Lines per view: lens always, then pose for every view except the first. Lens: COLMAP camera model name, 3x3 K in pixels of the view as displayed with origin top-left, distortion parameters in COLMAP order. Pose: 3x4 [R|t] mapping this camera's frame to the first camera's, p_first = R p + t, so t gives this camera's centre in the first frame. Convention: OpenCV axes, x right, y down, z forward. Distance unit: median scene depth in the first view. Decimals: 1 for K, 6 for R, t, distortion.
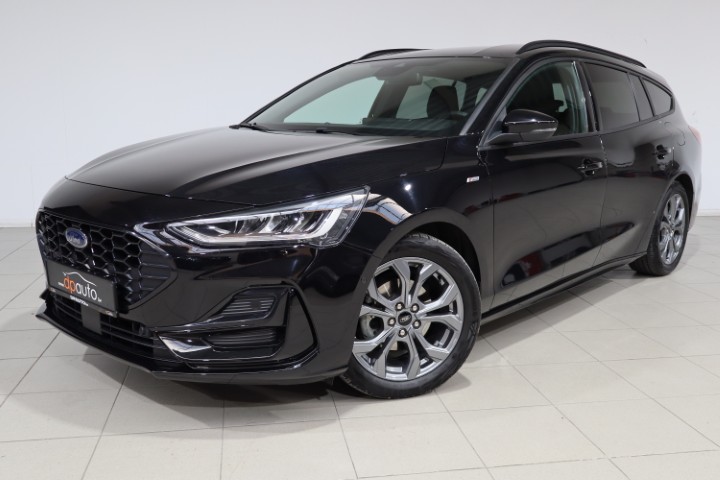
lens RADIAL K [[717.3, 0, 360.0], [0, 717.3, 240.0], [0, 0, 1]] dist [0.001469, 0.002267]
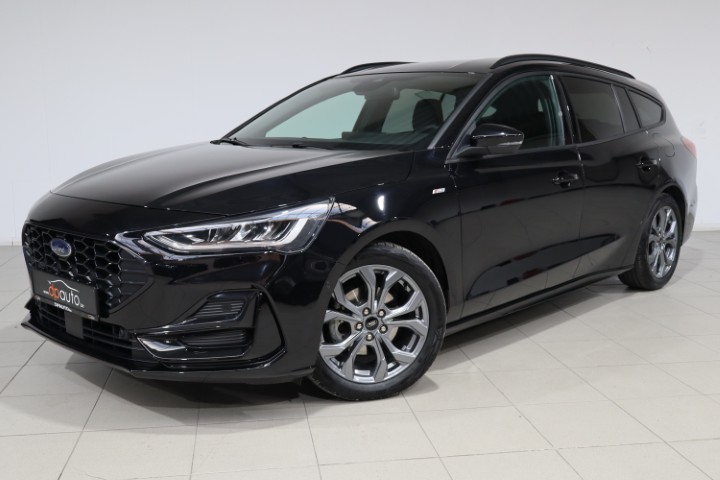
lens RADIAL K [[811.5, 0, 360.0], [0, 811.5, 240.0], [0, 0, 1]] dist [0.010359, -0.008525]
pose [[0.999835, -0.005685, -0.017231, 0.066463], [0.005108, 0.999432, -0.033311, 0.027219], [0.017411, 0.033217, 0.999296, -0.189181]]
